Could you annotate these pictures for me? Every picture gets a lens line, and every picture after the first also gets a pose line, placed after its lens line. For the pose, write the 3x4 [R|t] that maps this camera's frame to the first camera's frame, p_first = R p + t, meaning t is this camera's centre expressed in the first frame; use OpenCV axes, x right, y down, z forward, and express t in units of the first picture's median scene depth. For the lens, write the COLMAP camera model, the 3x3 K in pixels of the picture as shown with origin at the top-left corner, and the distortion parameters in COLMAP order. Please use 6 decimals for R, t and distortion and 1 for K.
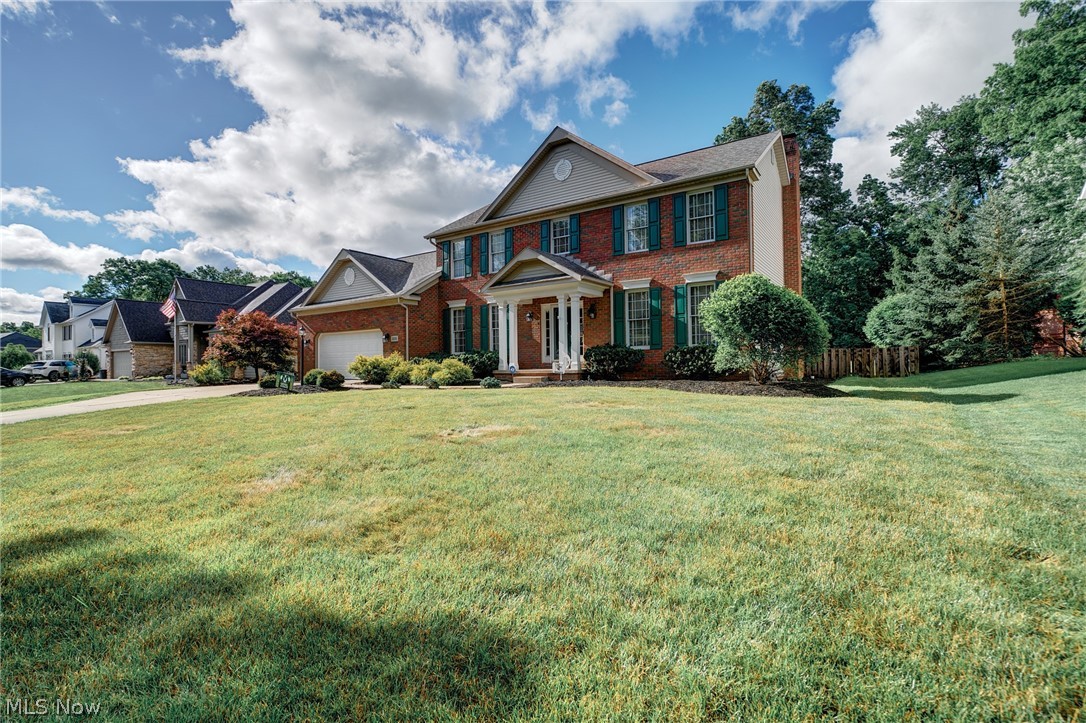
lens RADIAL K [[504.3, 0, 543.7], [0, 504.3, 361.5], [0, 0, 1]] dist [-0.025542, 0.013087]
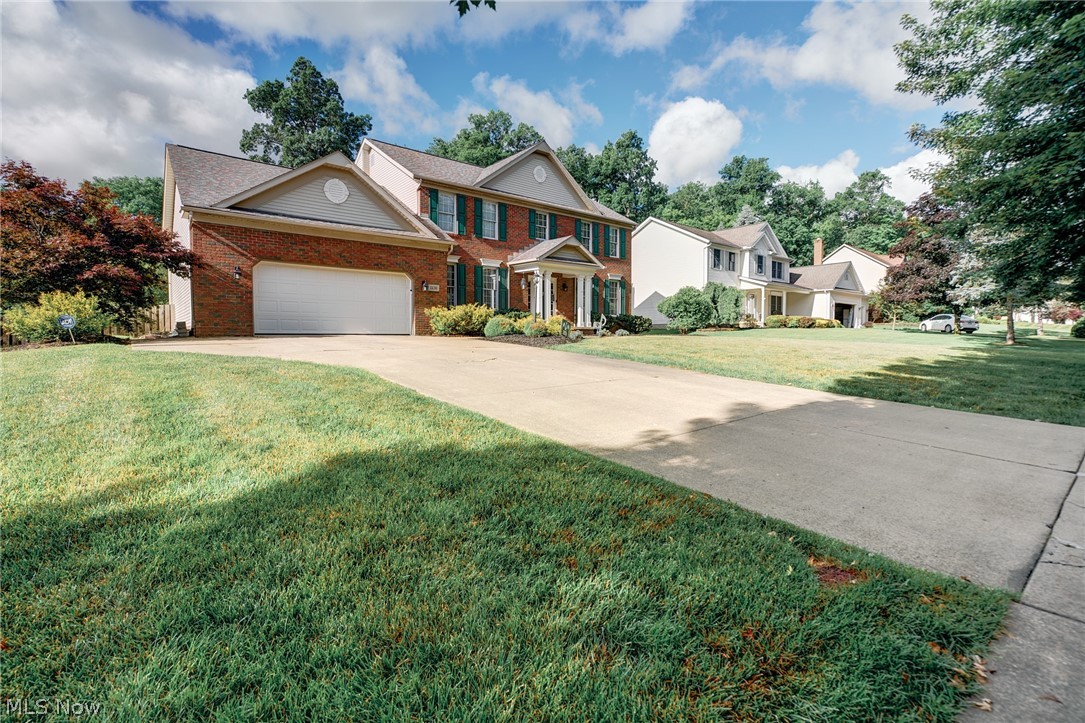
lens RADIAL K [[503.8, 0, 534.7], [0, 503.8, 360.6], [0, 0, 1]] dist [-0.025542, 0.013087]
pose [[0.282388, -0.028651, 0.958872, -1.169818], [-0.007196, 0.999462, 0.031983, 0.056330], [-0.959273, -0.015932, 0.282030, 0.610682]]
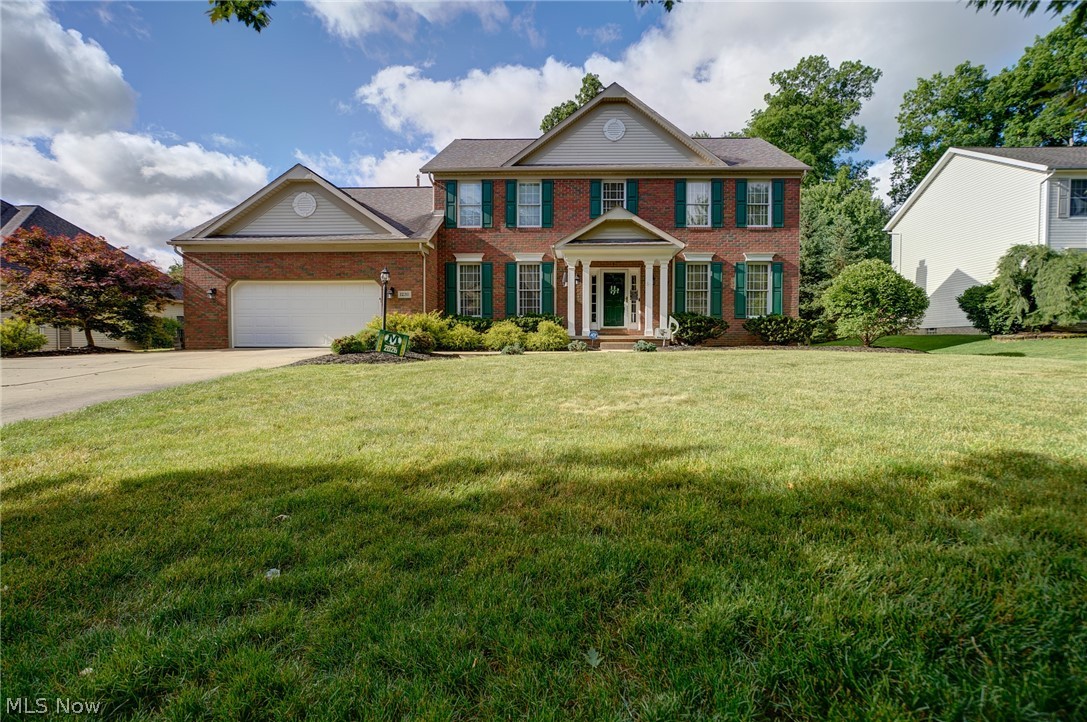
lens RADIAL K [[504.8, 0, 552.6], [0, 504.8, 361.9], [0, 0, 1]] dist [-0.025542, 0.013087]
pose [[0.839028, -0.008782, 0.544017, -0.563236], [-0.015461, 0.999081, 0.039973, 0.026172], [-0.543868, -0.041950, 0.838121, 0.226881]]
